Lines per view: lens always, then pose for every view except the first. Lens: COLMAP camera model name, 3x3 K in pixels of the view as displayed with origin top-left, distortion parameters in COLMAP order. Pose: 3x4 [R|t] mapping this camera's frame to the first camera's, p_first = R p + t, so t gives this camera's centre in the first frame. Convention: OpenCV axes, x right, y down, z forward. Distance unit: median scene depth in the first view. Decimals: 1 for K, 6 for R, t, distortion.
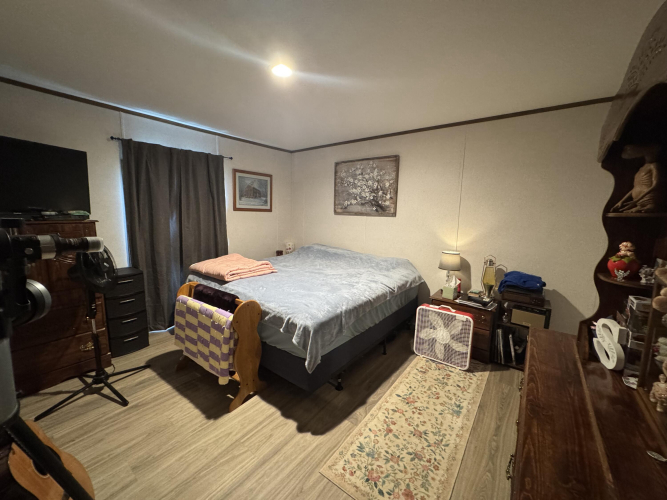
lens RADIAL K [[264.6, 0, 331.4], [0, 264.6, 249.7], [0, 0, 1]] dist [-0.001697, 0.001196]
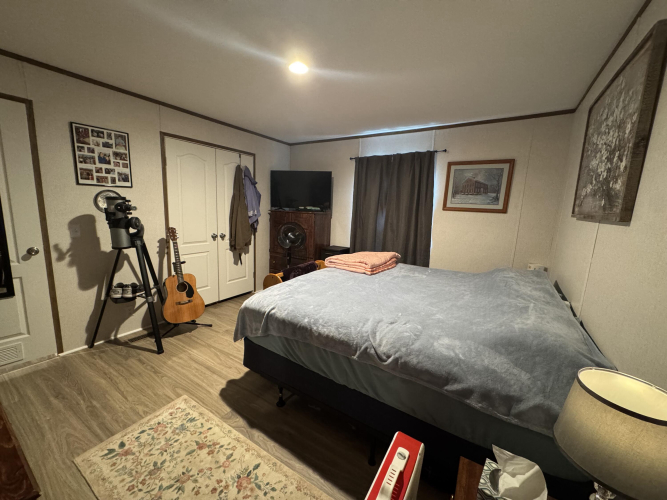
lens RADIAL K [[264.6, 0, 332.6], [0, 264.6, 248.1], [0, 0, 1]] dist [-0.001697, 0.001196]
pose [[0.104198, 0.140264, -0.984616, 0.719836], [-0.179430, 0.976411, 0.120107, -0.098457], [0.978237, 0.164155, 0.126908, 0.838493]]
